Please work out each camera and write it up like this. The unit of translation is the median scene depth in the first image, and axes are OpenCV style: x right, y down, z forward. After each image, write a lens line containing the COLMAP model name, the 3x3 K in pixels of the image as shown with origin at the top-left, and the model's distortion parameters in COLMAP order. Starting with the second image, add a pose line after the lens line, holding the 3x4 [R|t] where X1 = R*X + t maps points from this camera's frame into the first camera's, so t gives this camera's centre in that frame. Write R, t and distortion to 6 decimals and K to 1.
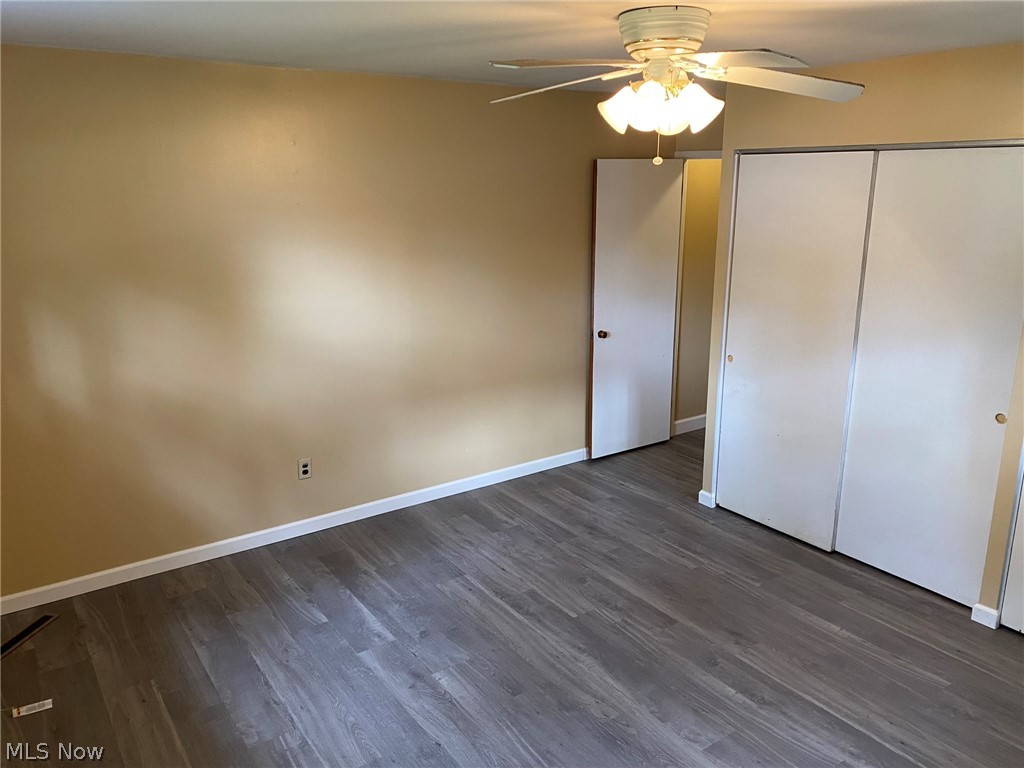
lens RADIAL K [[788.4, 0, 512.6], [0, 788.4, 383.5], [0, 0, 1]] dist [0.004317, 0.001357]
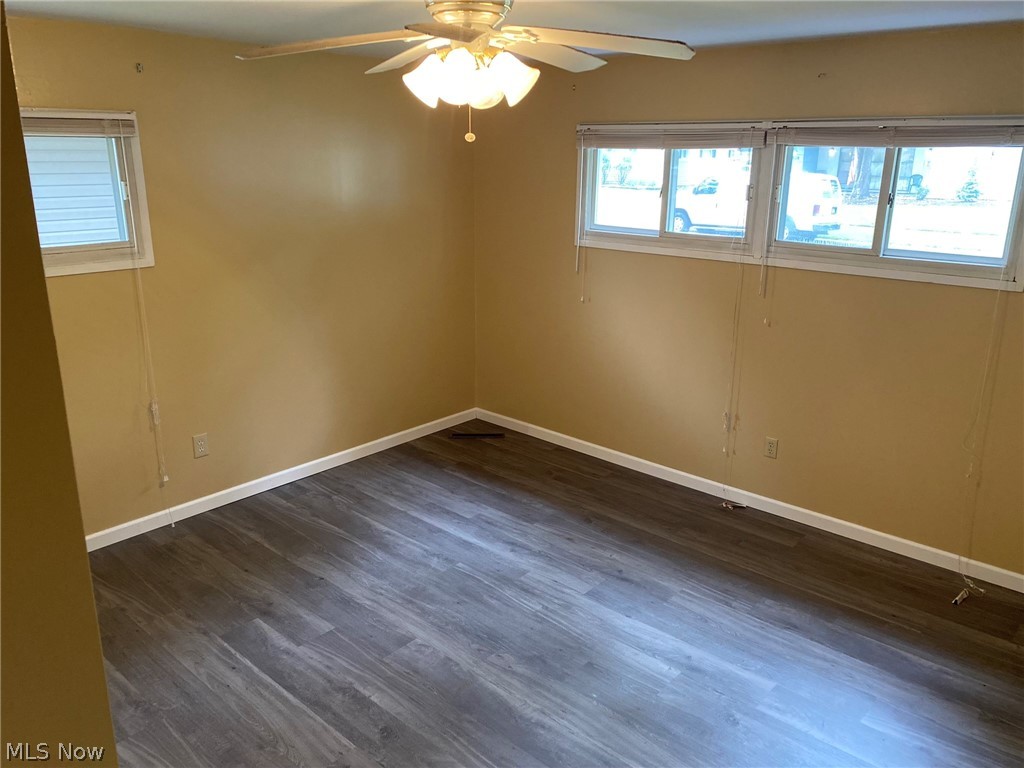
lens RADIAL K [[788.4, 0, 511.6], [0, 788.4, 383.5], [0, 0, 1]] dist [0.004317, 0.001357]
pose [[-0.973919, 0.057511, -0.219486, 0.307891], [-0.064204, 0.857955, 0.509697, -0.437481], [0.217623, 0.510496, -0.831886, 1.658728]]
